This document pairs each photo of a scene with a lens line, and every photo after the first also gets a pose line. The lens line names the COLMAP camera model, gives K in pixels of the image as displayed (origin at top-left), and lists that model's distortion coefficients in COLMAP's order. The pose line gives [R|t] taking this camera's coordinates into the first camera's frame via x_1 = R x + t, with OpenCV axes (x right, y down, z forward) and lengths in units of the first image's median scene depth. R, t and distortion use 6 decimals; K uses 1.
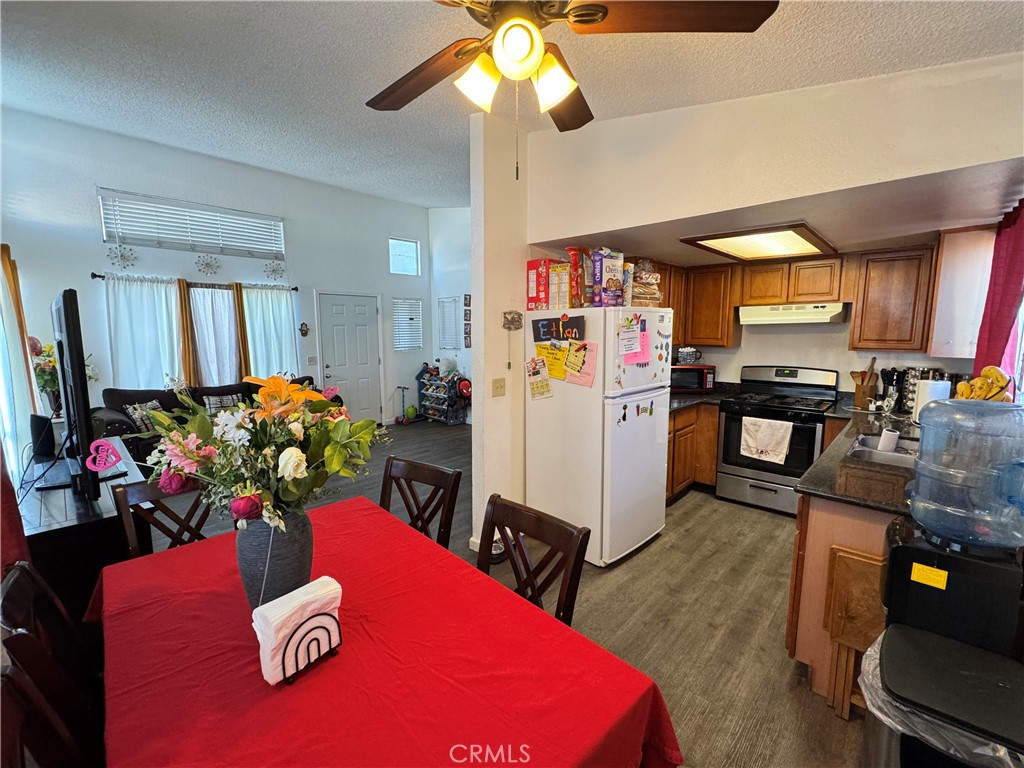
lens RADIAL K [[445.2, 0, 509.1], [0, 445.2, 386.0], [0, 0, 1]] dist [0.001824, -0.000964]
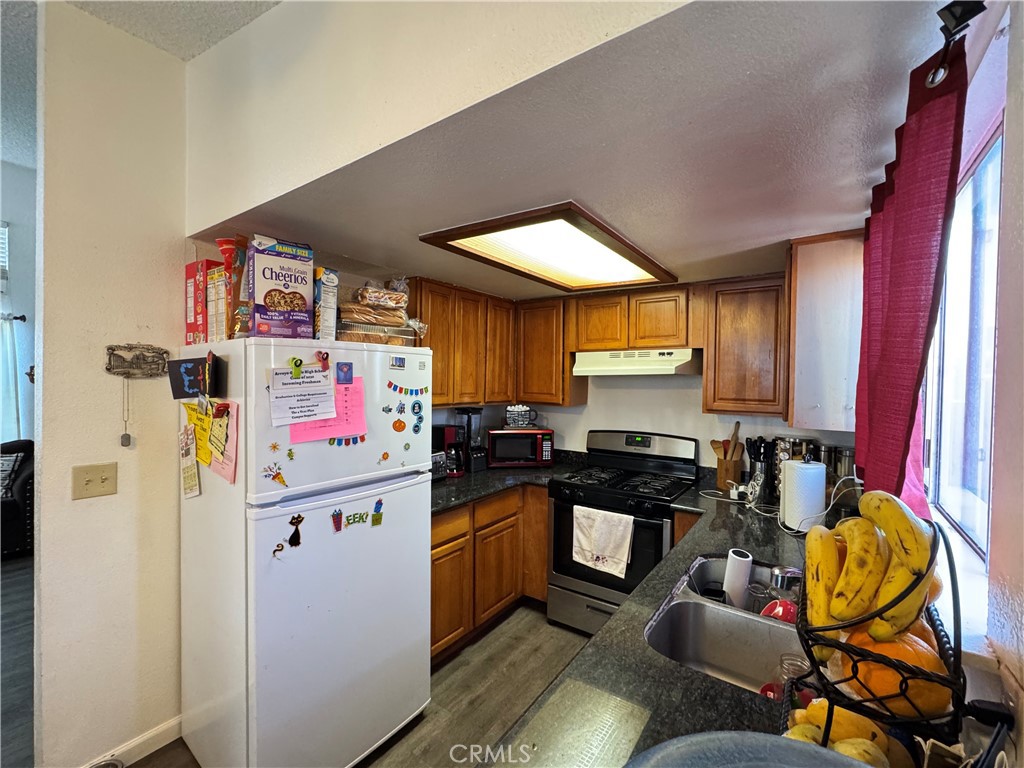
lens RADIAL K [[445.2, 0, 509.5], [0, 445.2, 384.8], [0, 0, 1]] dist [0.001824, -0.000964]
pose [[0.990259, 0.013393, 0.138593, 0.365042], [0.002507, 0.993487, -0.113918, -0.045340], [-0.139216, 0.113155, 0.983776, 0.337331]]
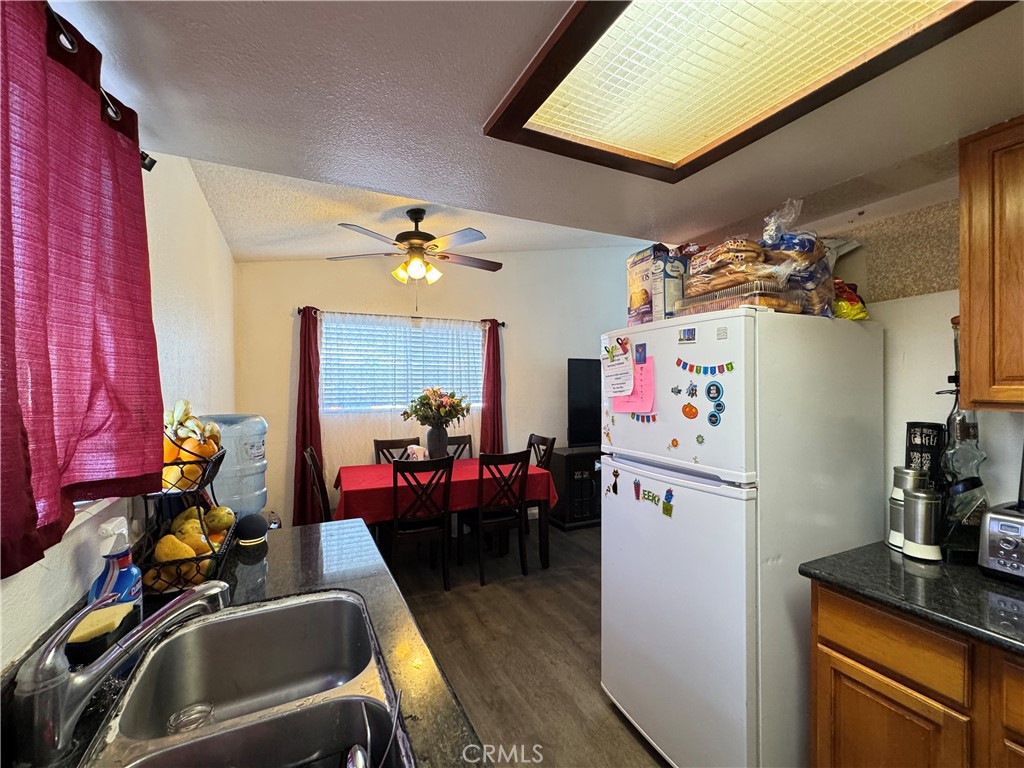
lens RADIAL K [[445.2, 0, 507.5], [0, 445.2, 382.6], [0, 0, 1]] dist [0.001824, -0.000964]
pose [[-0.360267, -0.000228, -0.932849, 0.798995], [-0.112853, 0.992666, 0.043341, -0.085954], [0.925998, 0.120889, -0.357650, 0.889422]]
